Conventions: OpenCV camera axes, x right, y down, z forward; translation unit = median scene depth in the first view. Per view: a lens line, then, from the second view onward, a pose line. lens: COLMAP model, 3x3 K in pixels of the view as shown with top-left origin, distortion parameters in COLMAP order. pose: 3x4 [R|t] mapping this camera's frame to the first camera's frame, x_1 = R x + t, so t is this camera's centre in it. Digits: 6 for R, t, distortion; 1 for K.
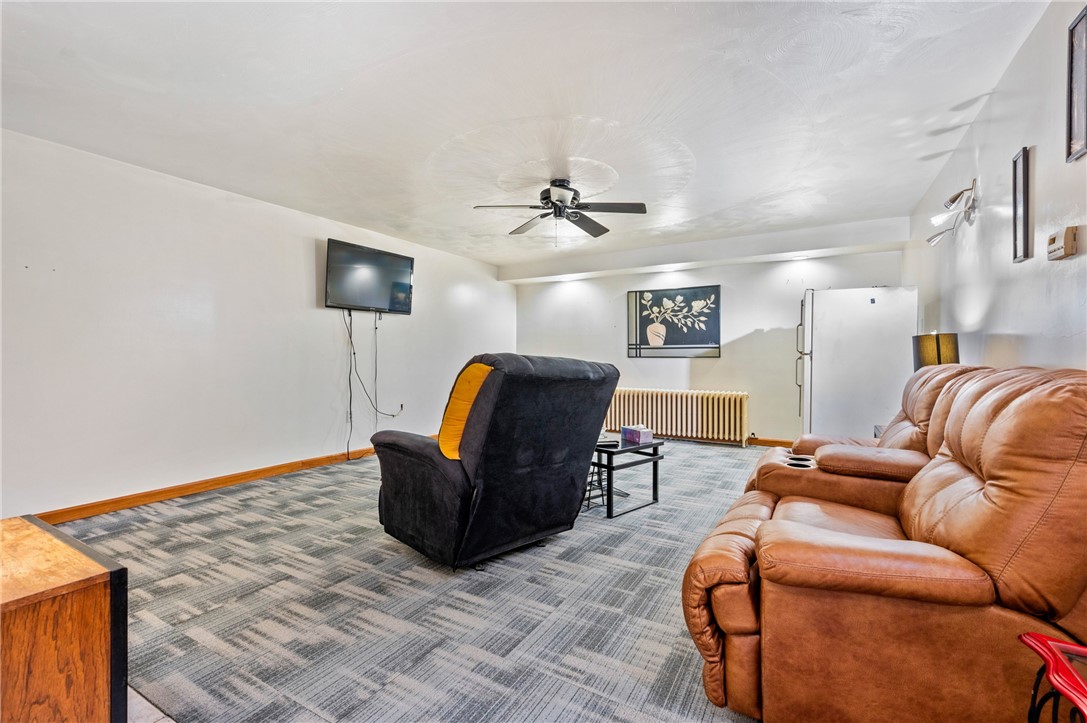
lens RADIAL K [[458.7, 0, 549.3], [0, 458.7, 359.5], [0, 0, 1]] dist [0.003334, -0.001765]
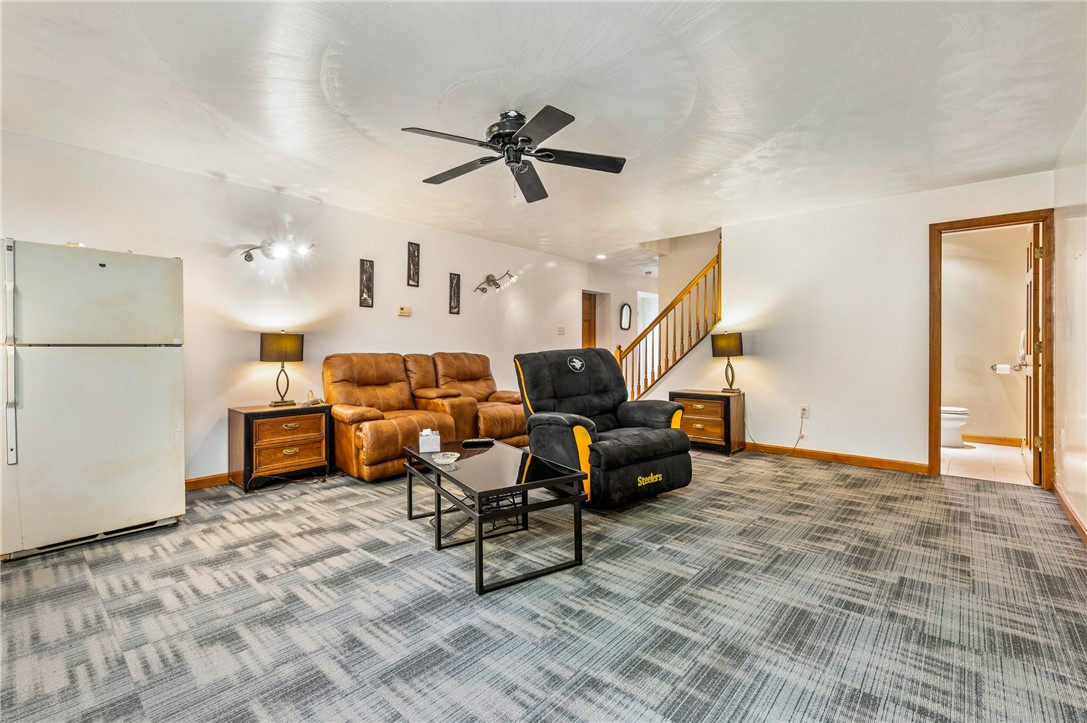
lens RADIAL K [[458.7, 0, 546.9], [0, 458.7, 357.0], [0, 0, 1]] dist [0.003334, -0.001765]
pose [[-0.974245, -0.003328, 0.225468, -0.244012], [-0.001075, 0.999948, 0.010117, 0.001293], [-0.225490, 0.009614, -0.974198, 2.067668]]
